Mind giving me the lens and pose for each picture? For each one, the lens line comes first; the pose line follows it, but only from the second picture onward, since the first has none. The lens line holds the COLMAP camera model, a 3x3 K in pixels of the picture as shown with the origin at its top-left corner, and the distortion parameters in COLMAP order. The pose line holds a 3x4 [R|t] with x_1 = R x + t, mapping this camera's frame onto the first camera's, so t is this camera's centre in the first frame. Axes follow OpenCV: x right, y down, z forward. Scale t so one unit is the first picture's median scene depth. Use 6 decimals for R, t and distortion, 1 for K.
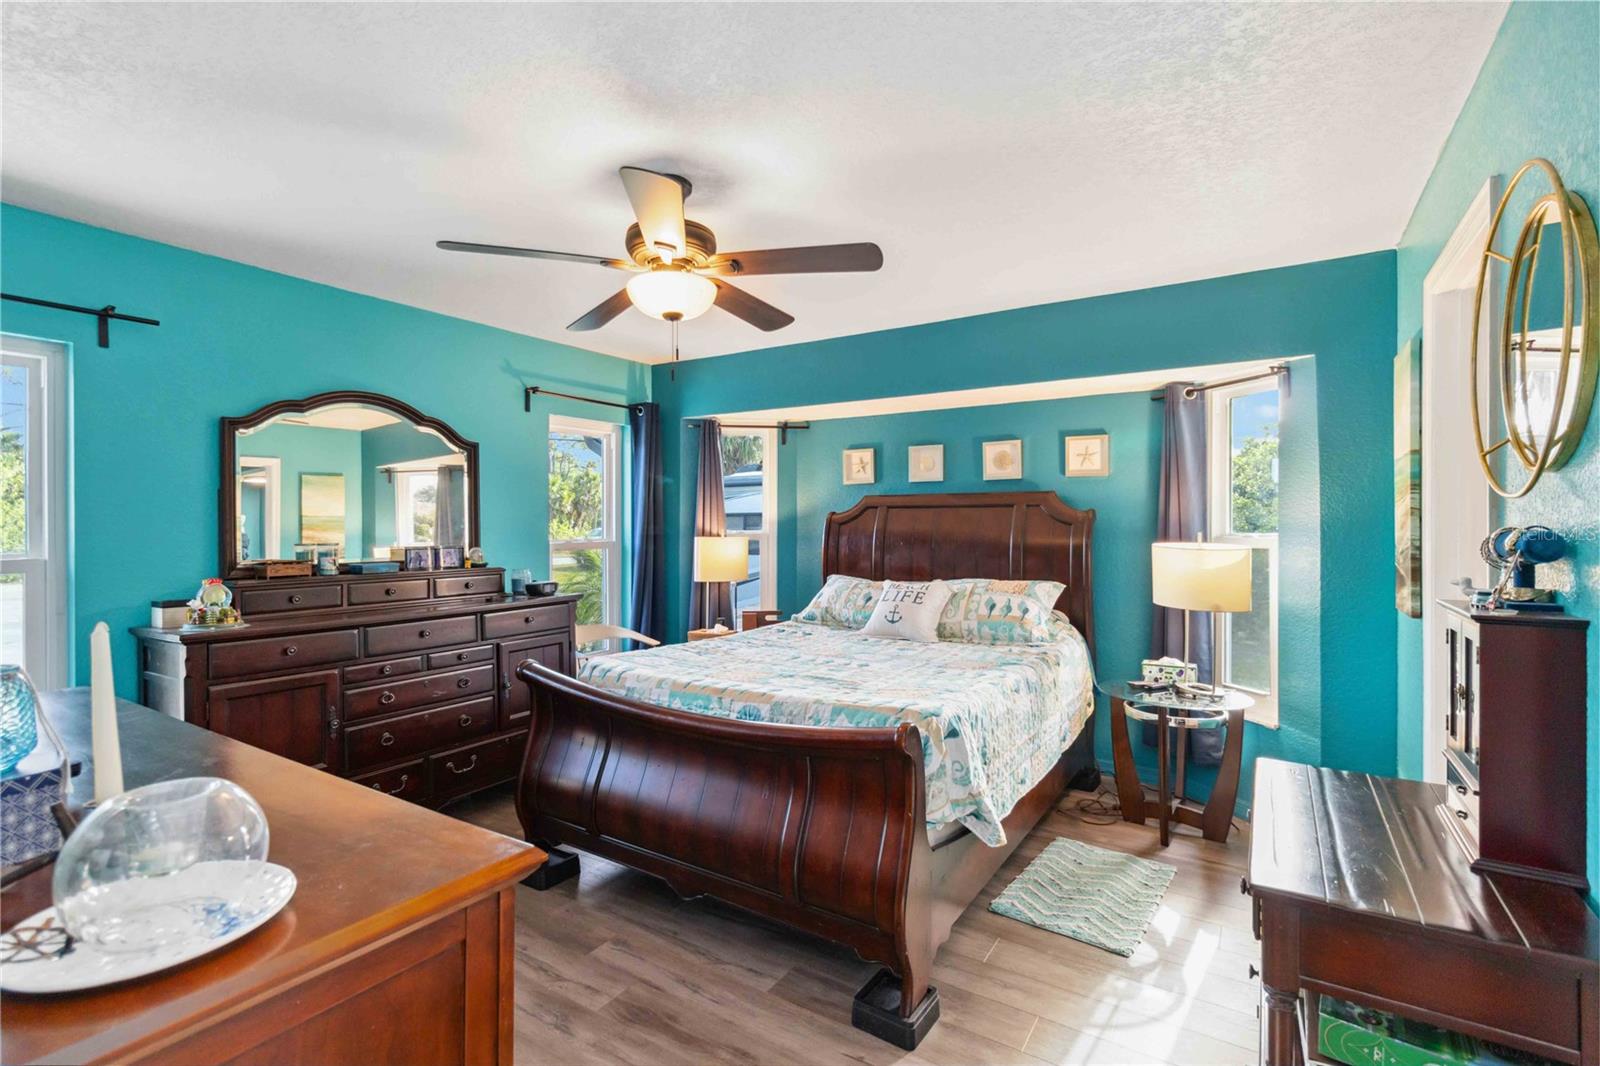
lens RADIAL K [[745.1, 0, 801.4], [0, 745.1, 527.5], [0, 0, 1]] dist [0.003932, 0.000797]
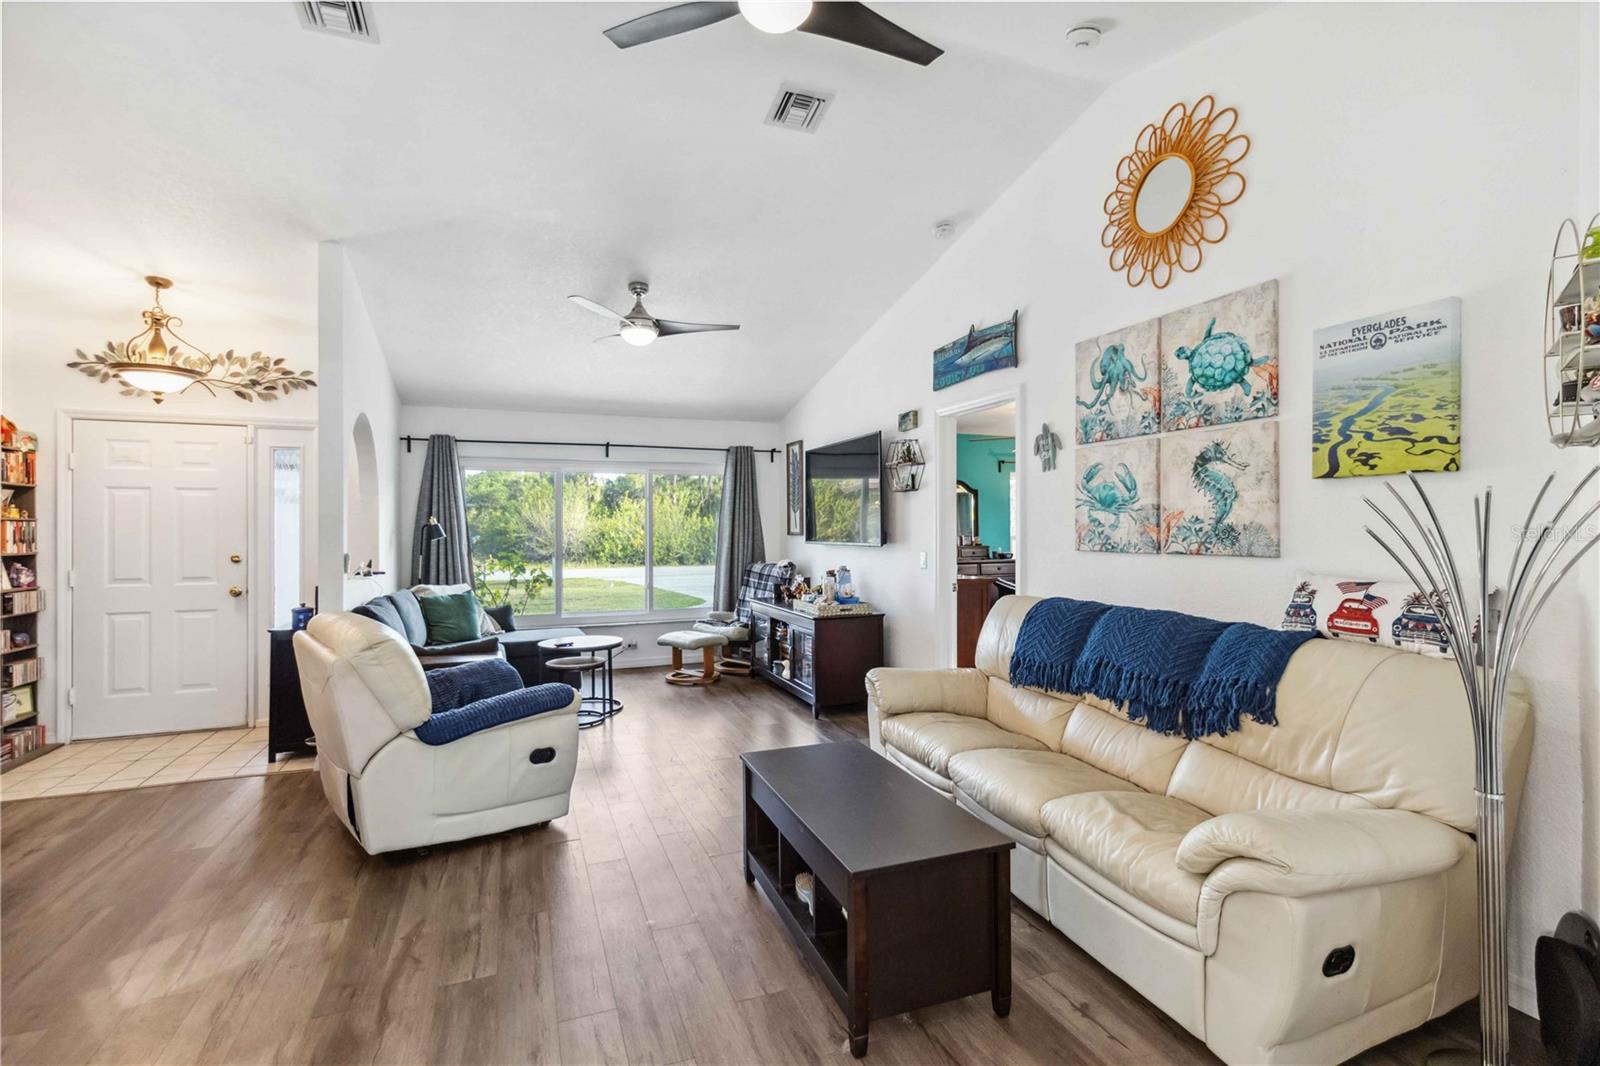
lens RADIAL K [[745.1, 0, 802.7], [0, 745.1, 524.3], [0, 0, 1]] dist [0.003932, 0.000797]
pose [[0.804663, -0.005848, -0.593703, 0.461591], [0.005111, 0.999983, -0.002923, -0.006233], [0.593709, -0.000682, 0.804679, -1.089720]]
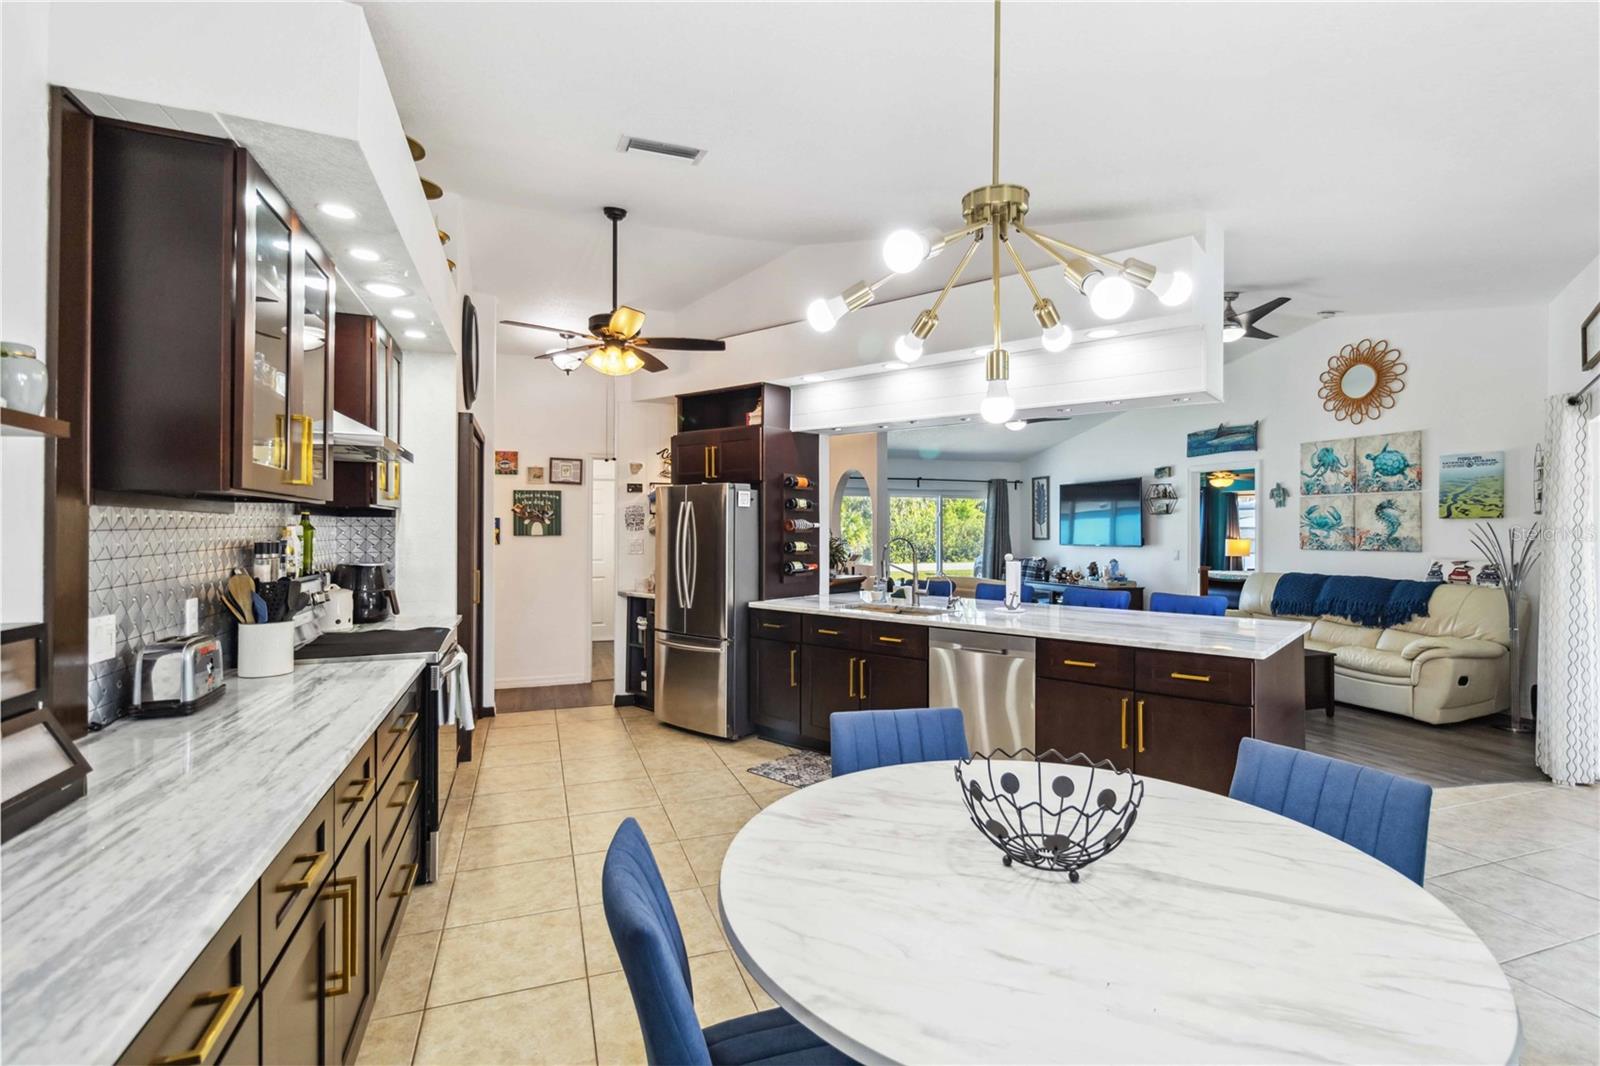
lens RADIAL K [[745.1, 0, 800.4], [0, 745.1, 525.2], [0, 0, 1]] dist [0.003932, 0.000797]
pose [[0.789559, -0.003054, -0.613667, 0.199550], [-0.000165, 0.999987, -0.005188, -0.042015], [0.613674, 0.004198, 0.789548, -3.741976]]
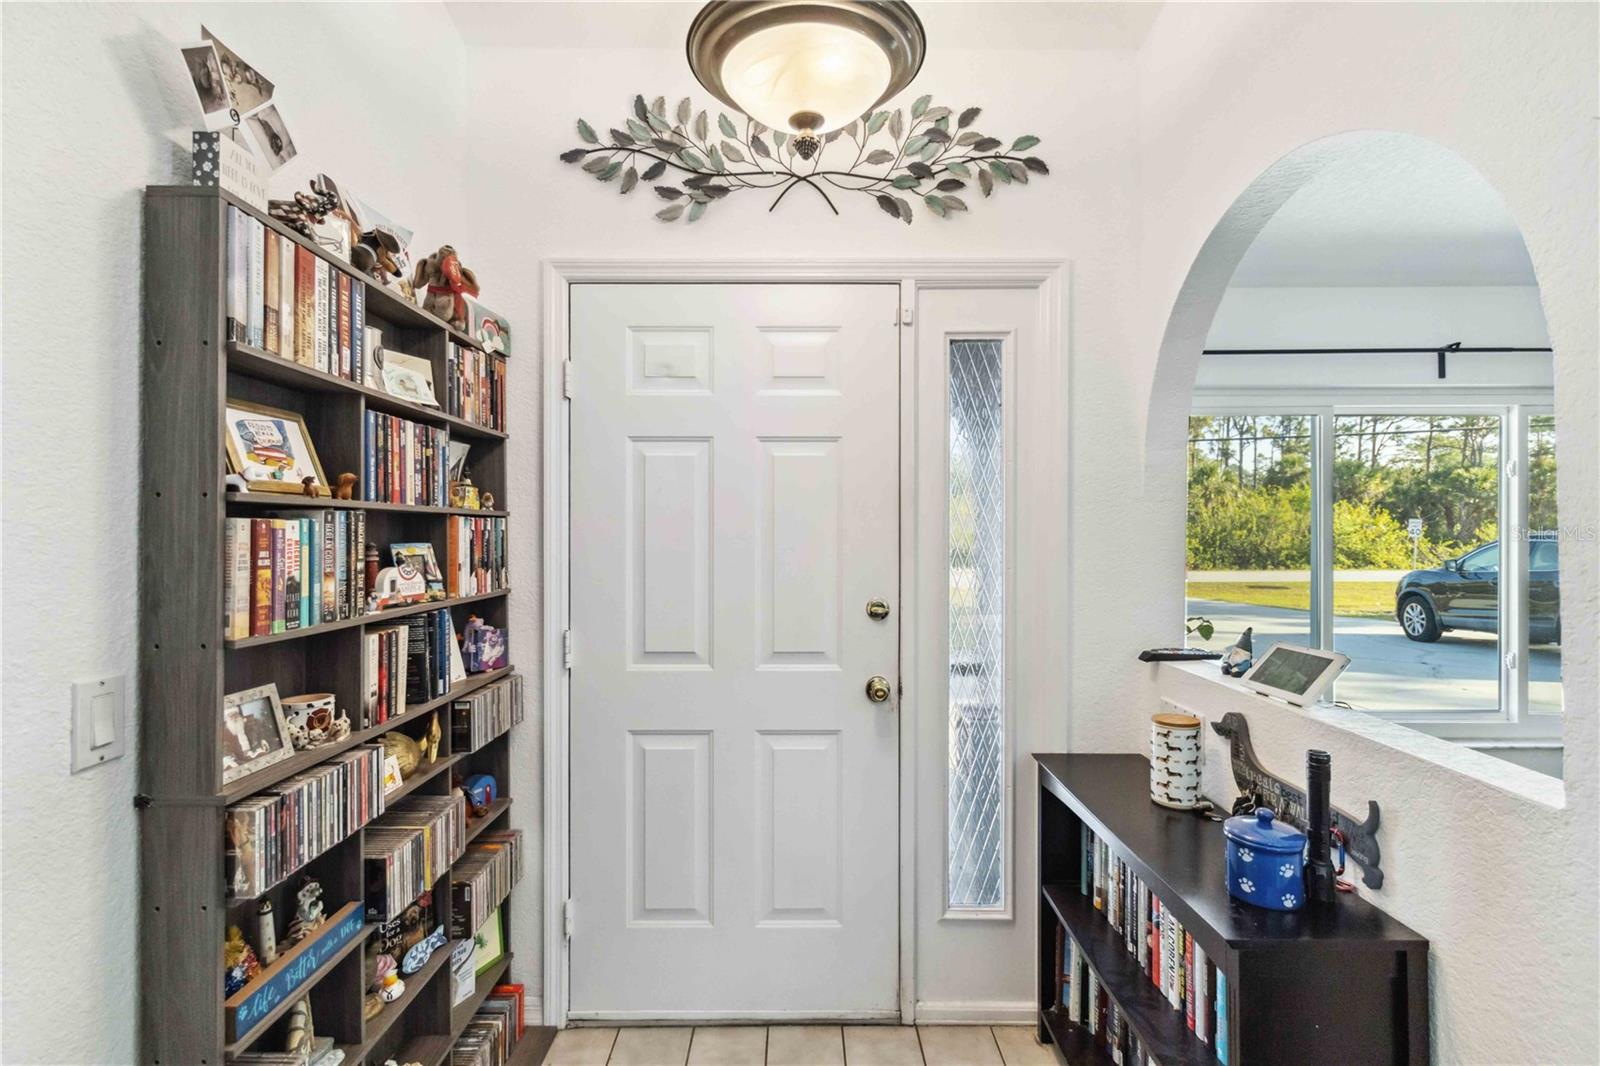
lens RADIAL K [[745.1, 0, 800.3], [0, 745.1, 526.0], [0, 0, 1]] dist [0.003932, 0.000797]
pose [[0.532608, -0.003864, -0.846353, -2.108229], [0.003653, 0.999991, -0.002266, -0.021421], [0.846354, -0.001884, 0.532617, -0.795227]]
